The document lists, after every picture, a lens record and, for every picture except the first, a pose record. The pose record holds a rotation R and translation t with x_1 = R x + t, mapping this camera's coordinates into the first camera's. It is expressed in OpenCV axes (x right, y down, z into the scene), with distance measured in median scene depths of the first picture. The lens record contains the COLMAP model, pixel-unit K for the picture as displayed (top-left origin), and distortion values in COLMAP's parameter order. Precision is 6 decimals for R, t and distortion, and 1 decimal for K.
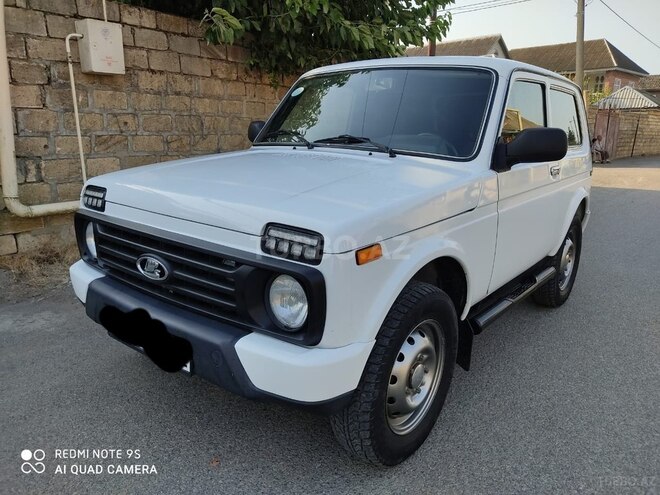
lens RADIAL K [[494.9, 0, 328.0], [0, 494.9, 277.8], [0, 0, 1]] dist [0.001960, -0.011487]
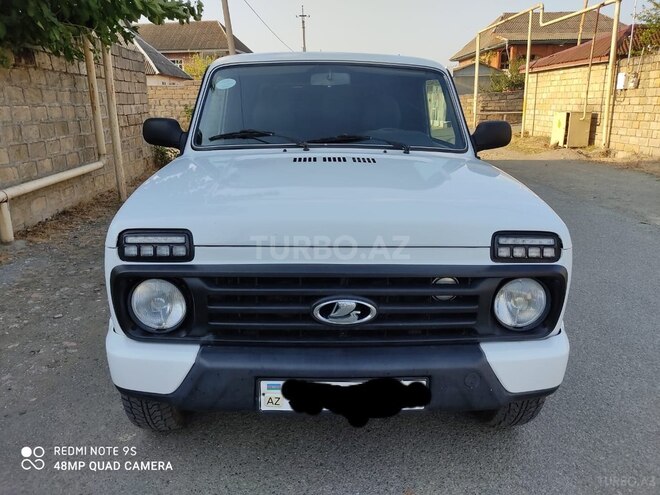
lens RADIAL K [[485.3, 0, 326.0], [0, 485.3, 248.0], [0, 0, 1]] dist [0.068085, -0.079622]
pose [[0.762695, -0.202511, 0.614236, -0.625495], [0.203067, 0.976670, 0.069855, -0.136755], [-0.614052, 0.071453, 0.786024, 0.259985]]
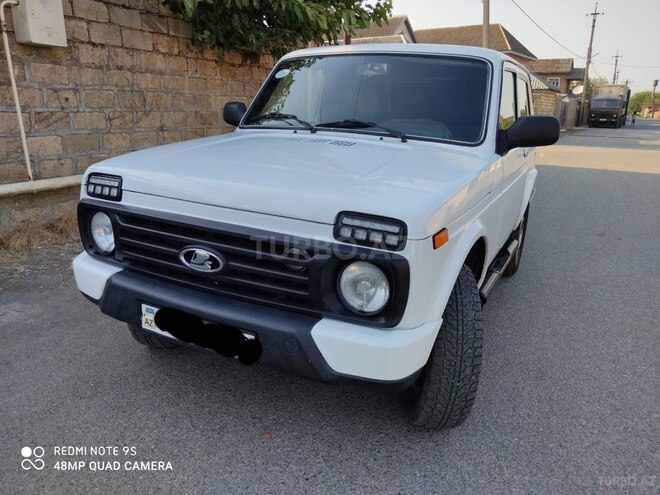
lens RADIAL K [[490.4, 0, 330.0], [0, 490.4, 247.5], [0, 0, 1]] dist [0.039233, -0.080517]
pose [[0.980455, -0.044346, 0.191682, -0.210295], [0.045108, 0.998982, 0.000388, -0.023600], [-0.191504, 0.008266, 0.981457, 0.003693]]
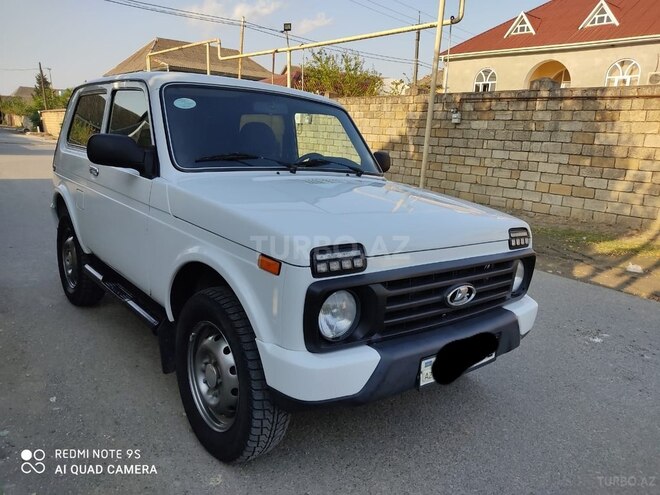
lens RADIAL K [[485.3, 0, 326.0], [0, 485.3, 248.0], [0, 0, 1]] dist [0.068085, -0.079622]
pose [[0.216236, -0.223376, 0.950445, -1.045947], [0.224894, 0.958694, 0.174150, -0.276952], [-0.950087, 0.176092, 0.257540, 0.712798]]
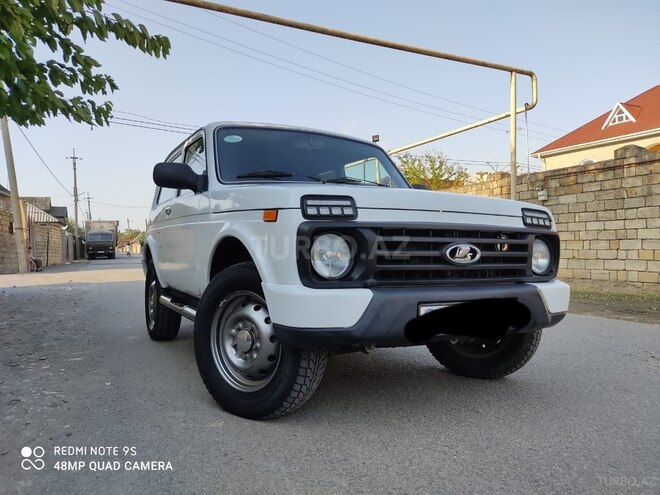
lens RADIAL K [[490.4, 0, 330.0], [0, 490.4, 247.5], [0, 0, 1]] dist [0.039233, -0.080517]
pose [[0.403944, -0.022387, 0.914510, -1.113825], [0.277545, 0.955577, -0.099201, -0.004061], [-0.871664, 0.293889, 0.392213, 0.587545]]
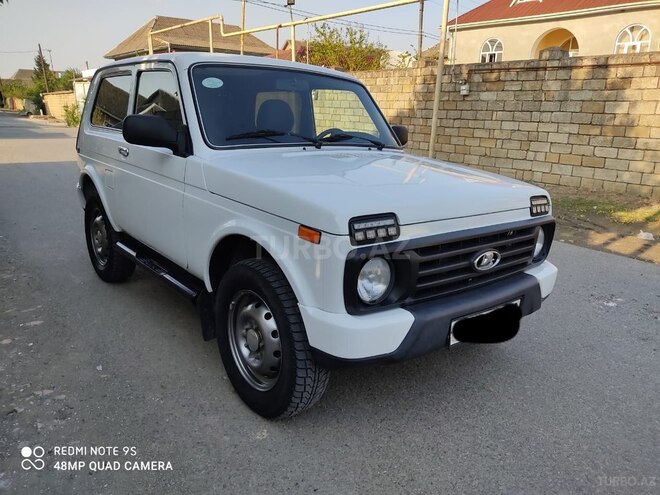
lens RADIAL K [[483.9, 0, 325.4], [0, 483.9, 247.4], [0, 0, 1]] dist [0.067594, -0.083263]
pose [[0.223607, -0.271518, 0.936097, -1.098542], [0.248819, 0.944495, 0.214518, -0.284776], [-0.942385, 0.184951, 0.278755, 0.746177]]
